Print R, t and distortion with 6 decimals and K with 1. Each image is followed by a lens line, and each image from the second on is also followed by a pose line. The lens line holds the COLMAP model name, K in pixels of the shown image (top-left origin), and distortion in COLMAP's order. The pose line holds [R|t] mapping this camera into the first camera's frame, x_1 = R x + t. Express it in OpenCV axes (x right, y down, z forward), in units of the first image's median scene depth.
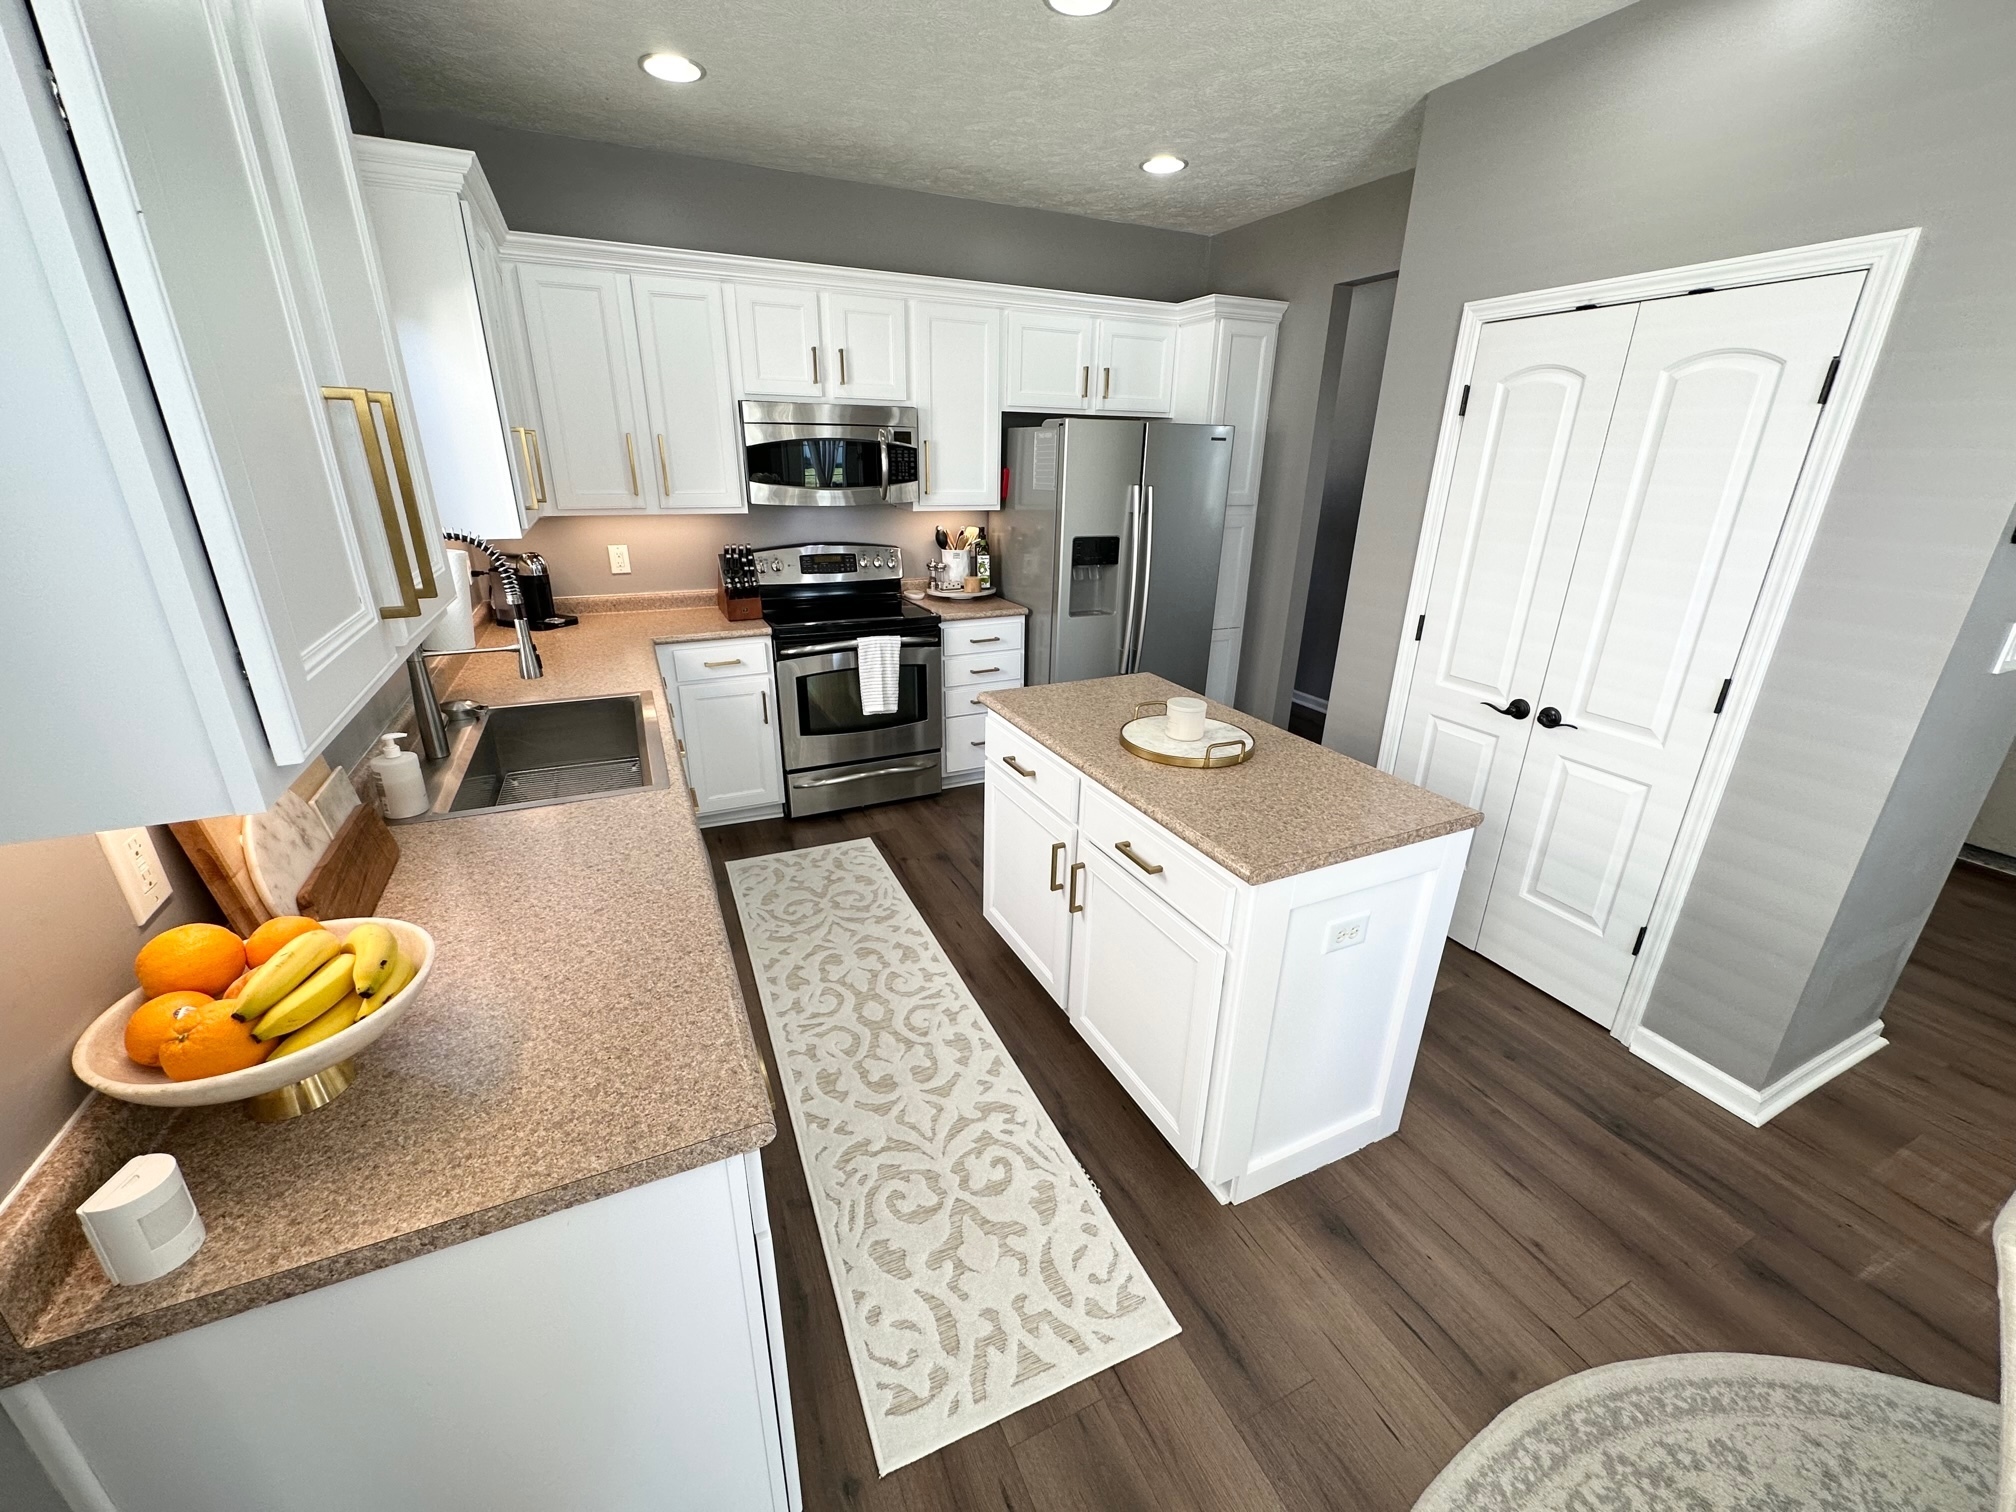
lens RADIAL K [[804.5, 0, 1014.1], [0, 804.5, 753.4], [0, 0, 1]] dist [0.001944, 0.000240]
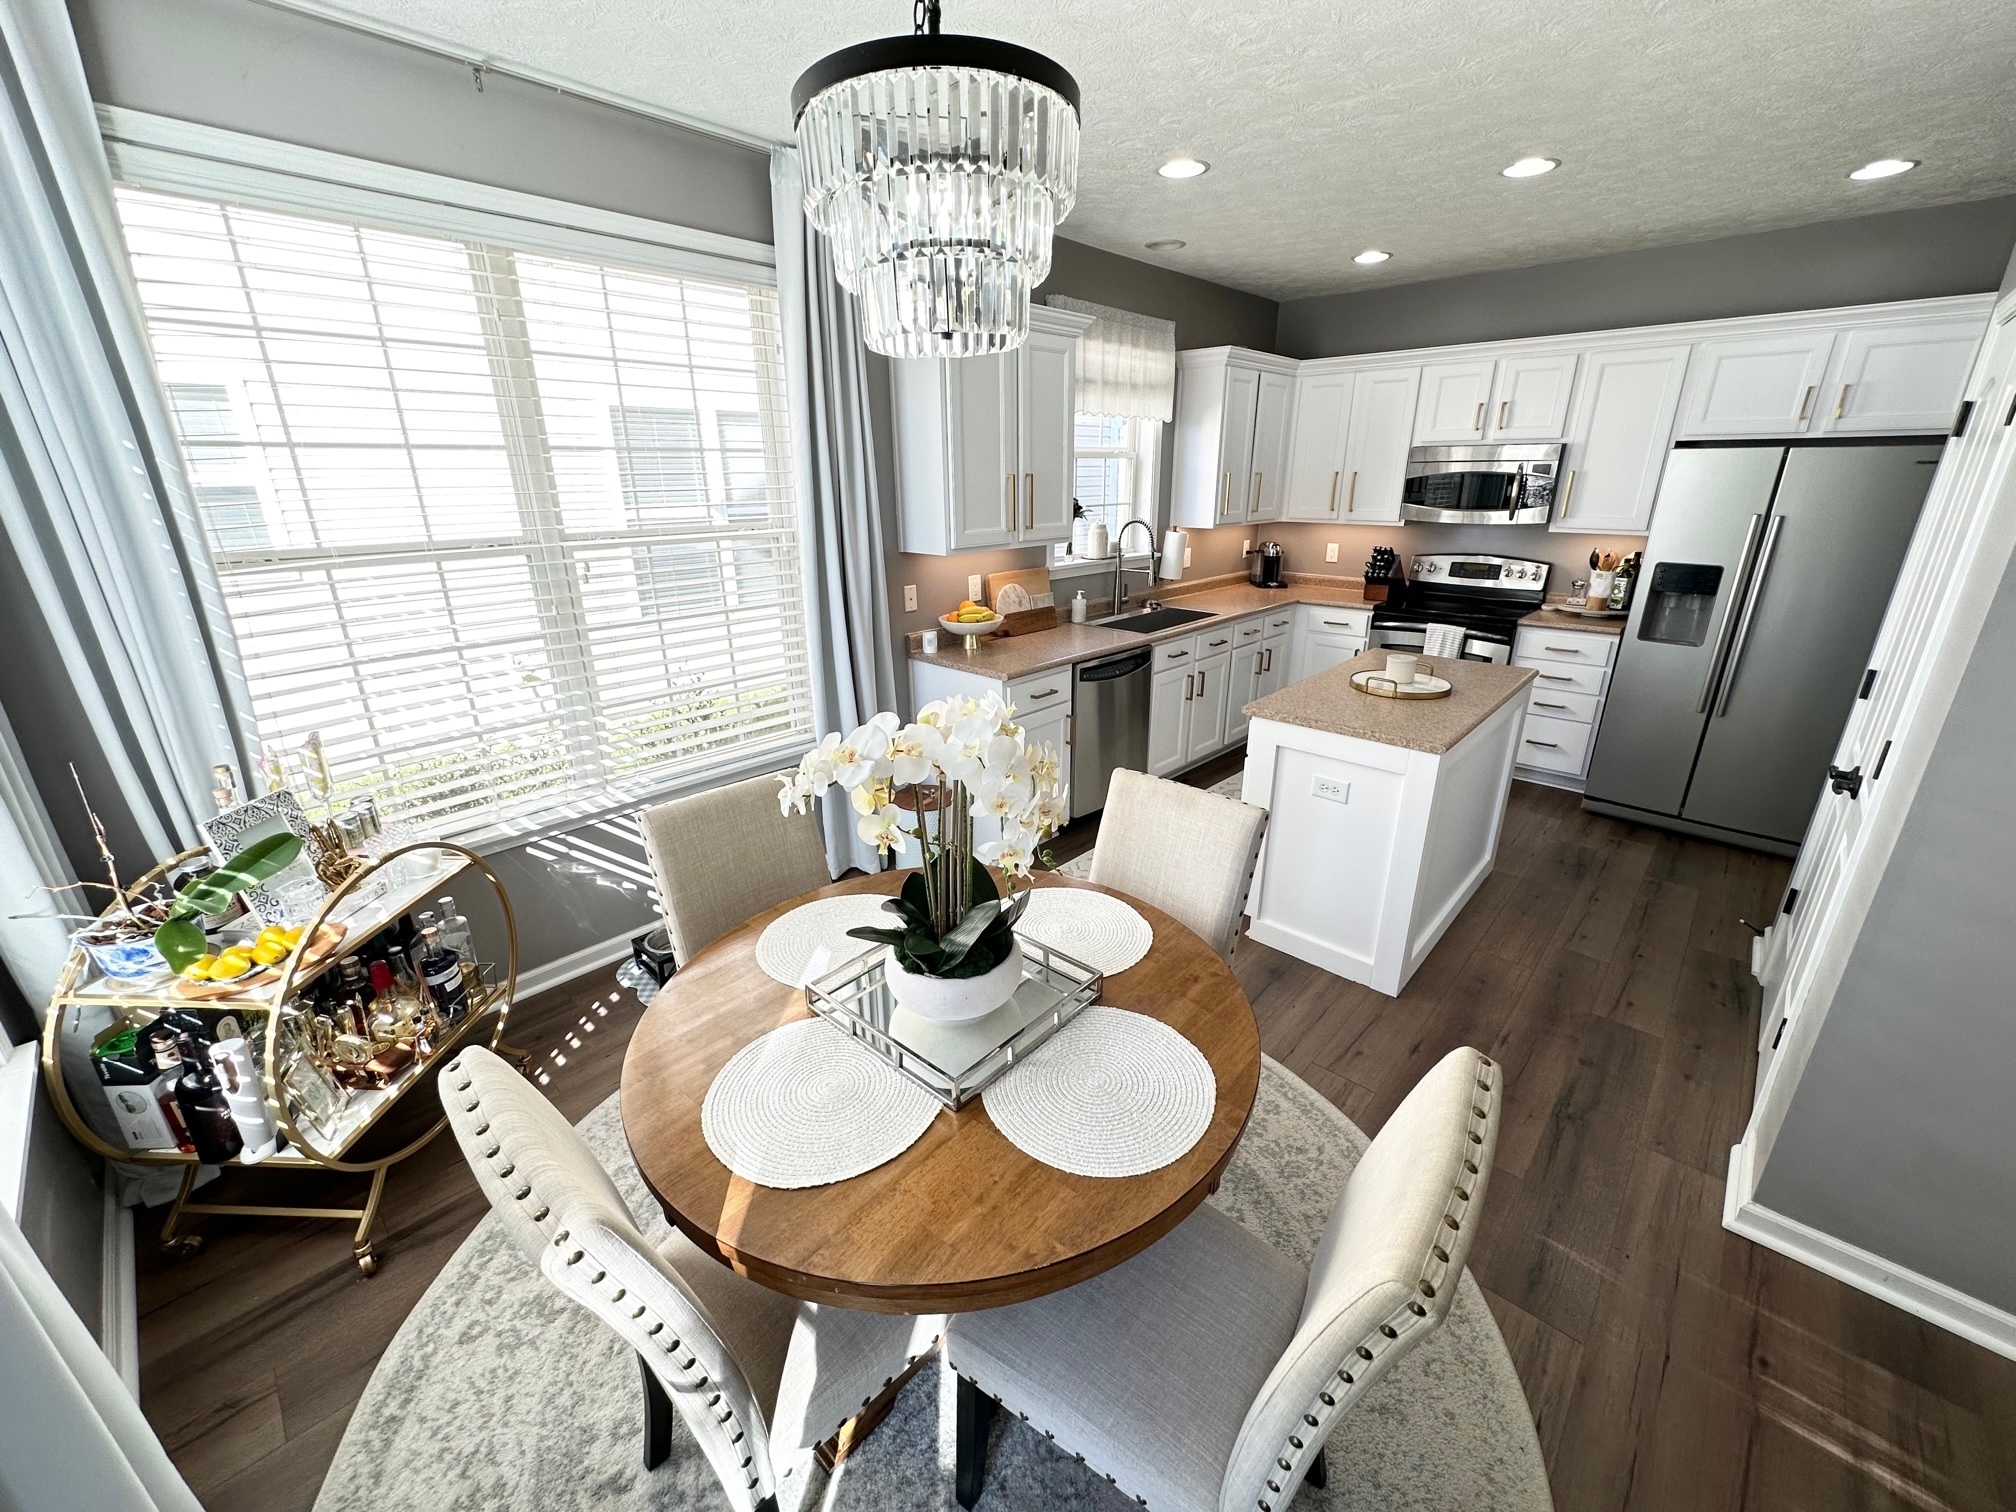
lens RADIAL K [[804.5, 0, 1002.6], [0, 804.5, 752.0], [0, 0, 1]] dist [0.001944, 0.000240]
pose [[0.351122, 0.289003, -0.890613, 0.784827], [-0.317116, 0.931666, 0.177302, 0.040598], [0.880994, 0.220173, 0.418776, -0.115496]]
